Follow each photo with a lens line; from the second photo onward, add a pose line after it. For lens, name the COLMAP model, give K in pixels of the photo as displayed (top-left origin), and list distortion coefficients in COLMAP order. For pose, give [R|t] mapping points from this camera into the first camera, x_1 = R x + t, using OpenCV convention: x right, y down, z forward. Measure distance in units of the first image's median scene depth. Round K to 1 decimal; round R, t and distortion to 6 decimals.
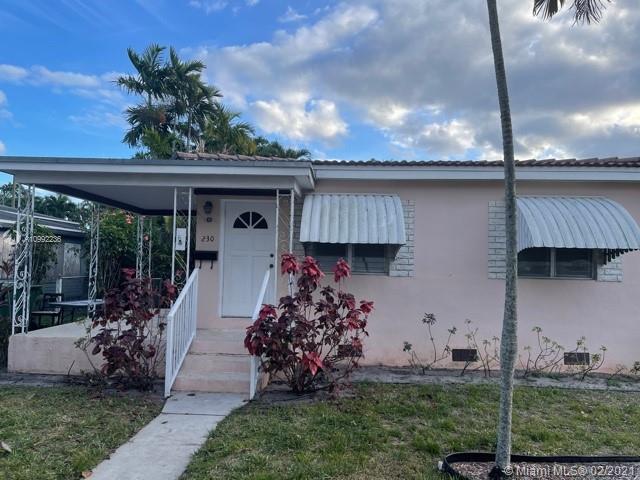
lens RADIAL K [[495.0, 0, 320.0], [0, 495.0, 240.0], [0, 0, 1]] dist [0.069927, -0.000271]
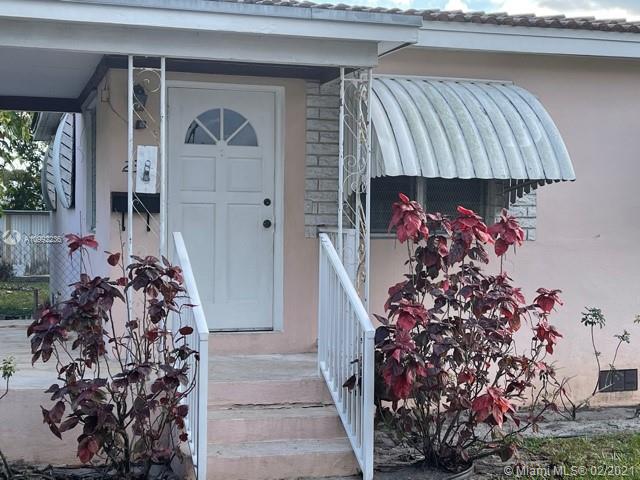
lens RADIAL K [[1054.9, 0, 320.0], [0, 1054.9, 240.0], [0, 0, 1]] dist [-0.014200, -0.062425]
pose [[0.948096, -0.017861, 0.317481, -0.388762], [-0.006149, 0.997205, 0.074464, -0.008844], [-0.317923, -0.072551, 0.945337, 0.011501]]
